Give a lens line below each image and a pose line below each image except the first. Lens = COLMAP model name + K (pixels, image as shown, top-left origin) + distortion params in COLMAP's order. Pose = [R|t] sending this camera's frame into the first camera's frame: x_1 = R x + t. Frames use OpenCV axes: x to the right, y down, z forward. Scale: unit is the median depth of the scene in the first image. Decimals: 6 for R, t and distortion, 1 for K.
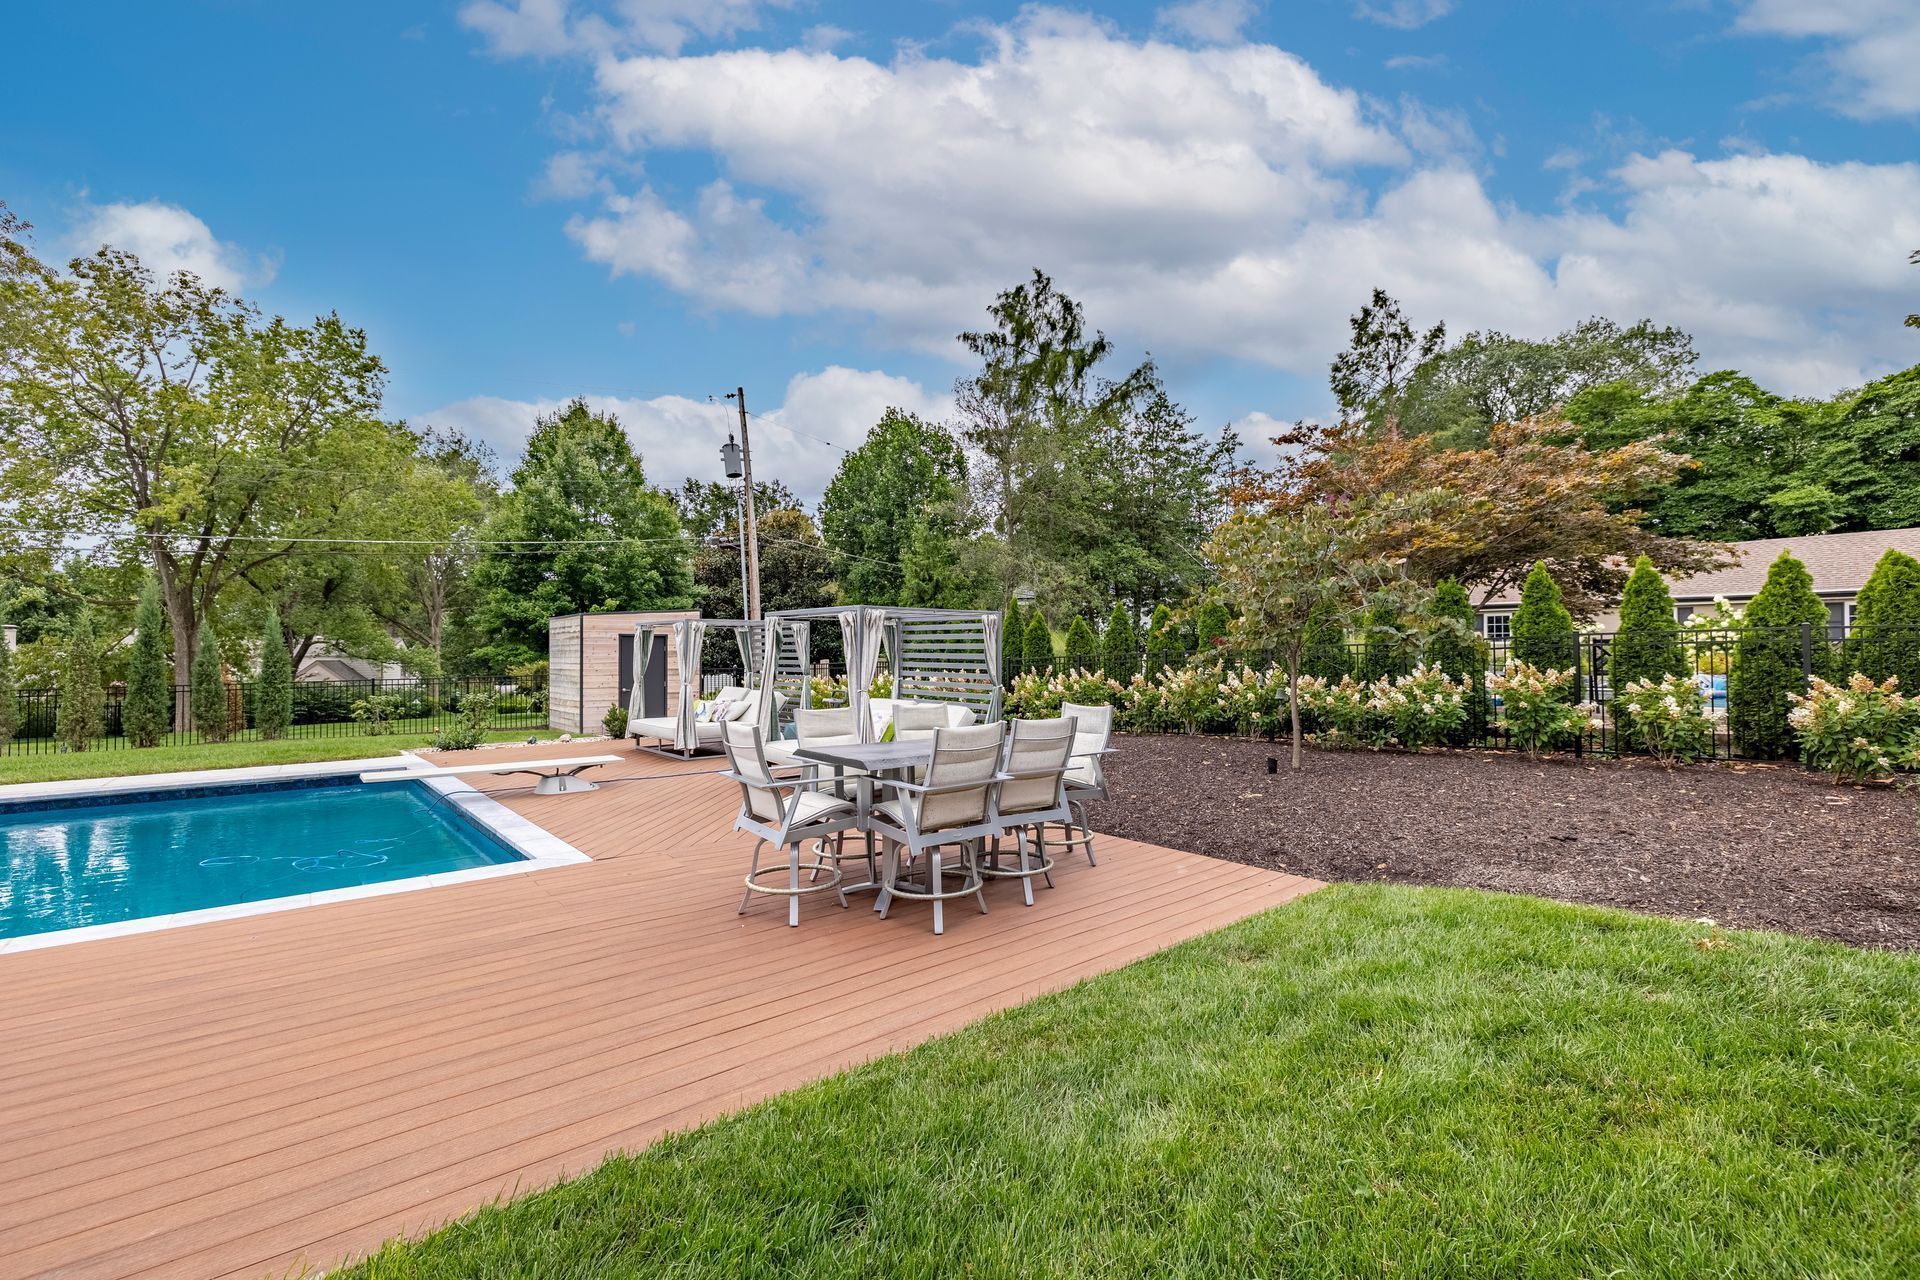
lens RADIAL K [[807.0, 0, 964.5], [0, 807.0, 622.8], [0, 0, 1]] dist [-0.004855, -0.000143]
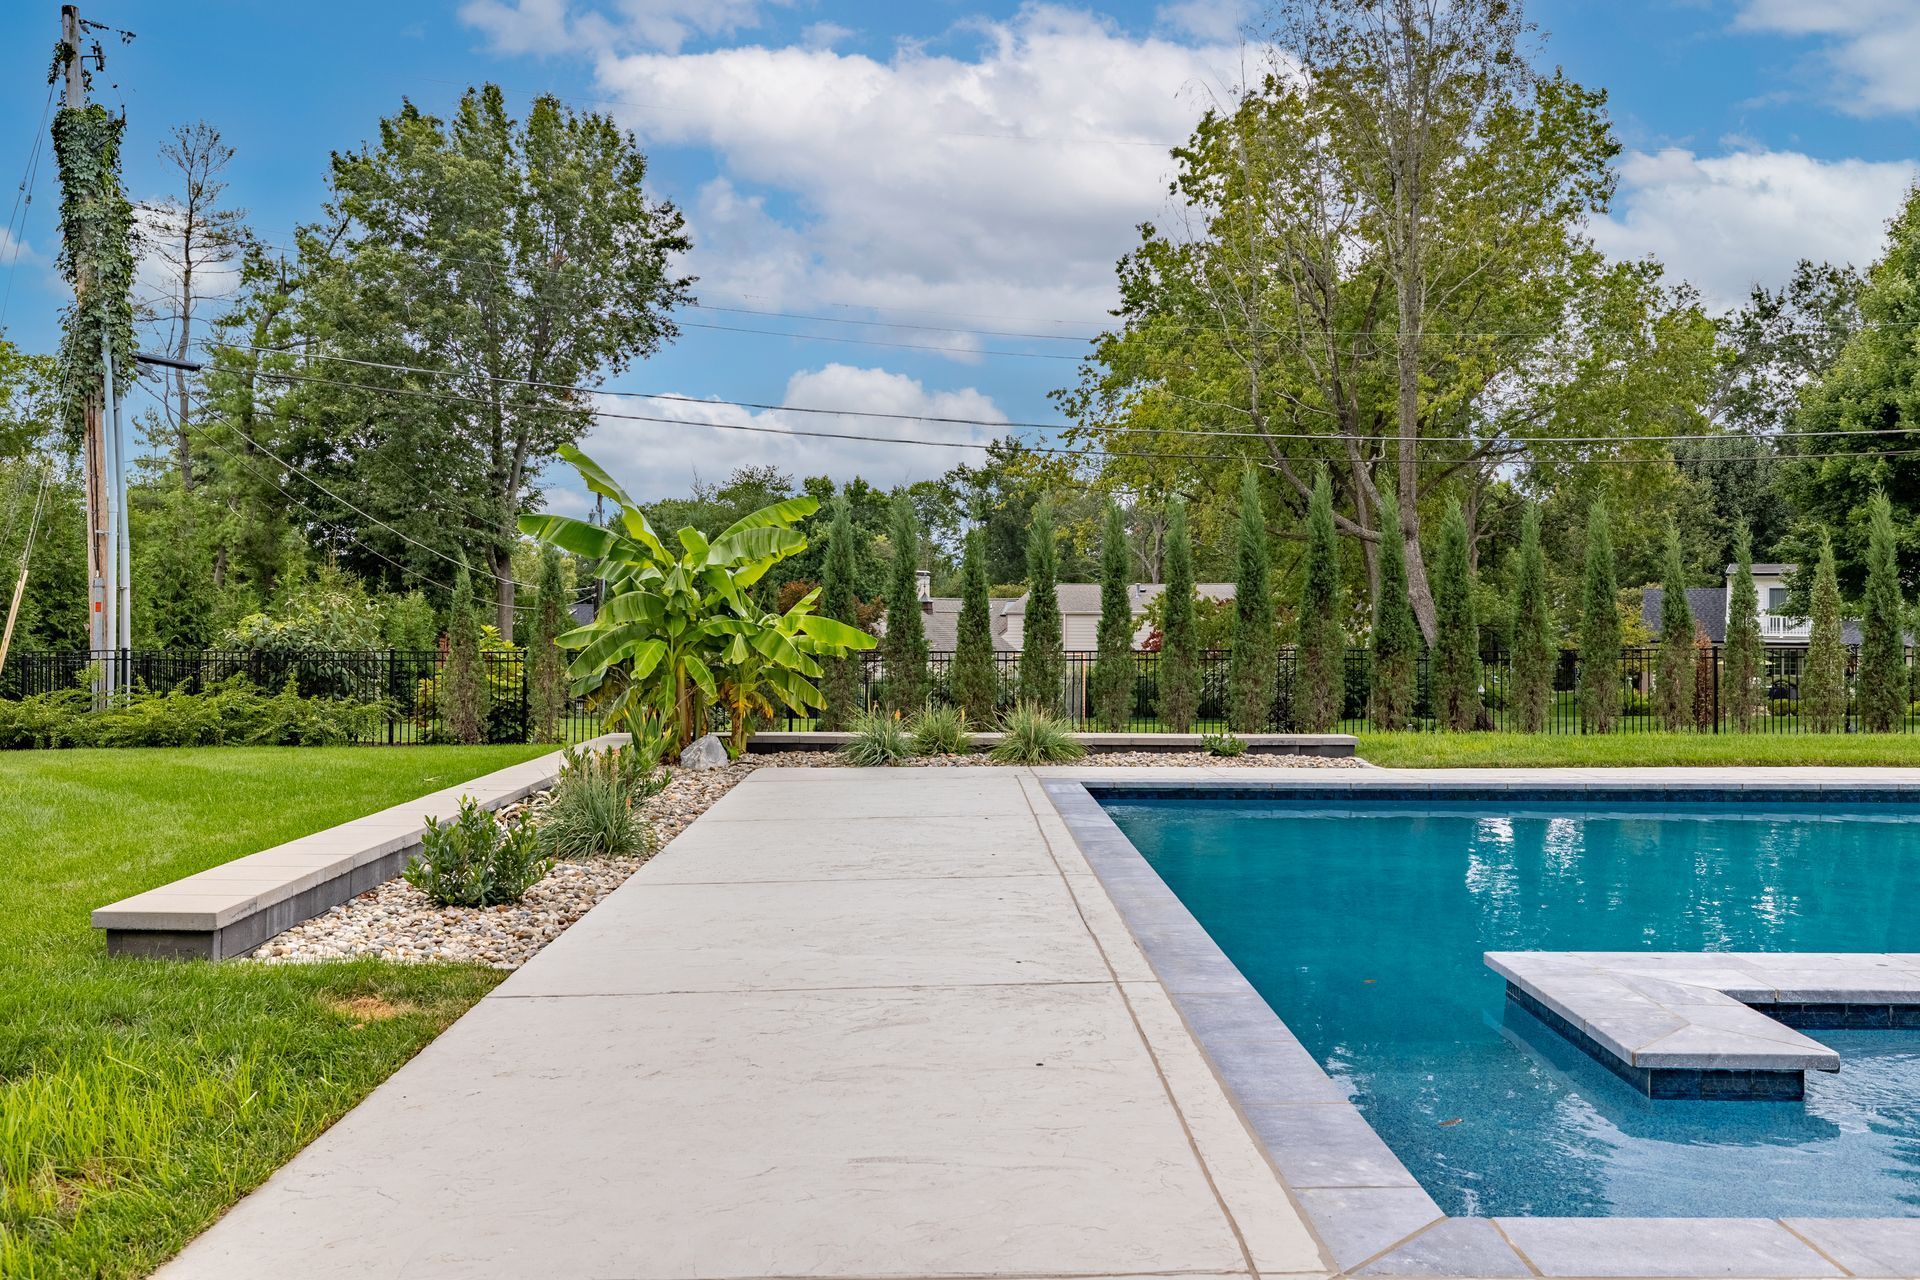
lens RADIAL K [[1574.9, 0, 951.9], [0, 1574.9, 634.7], [0, 0, 1]] dist [-0.012758, 0.020246]
pose [[0.777856, 0.012188, -0.628325, -0.344447], [0.018743, 0.998917, 0.042579, -0.002058], [0.628163, -0.044897, 0.776785, -0.249550]]
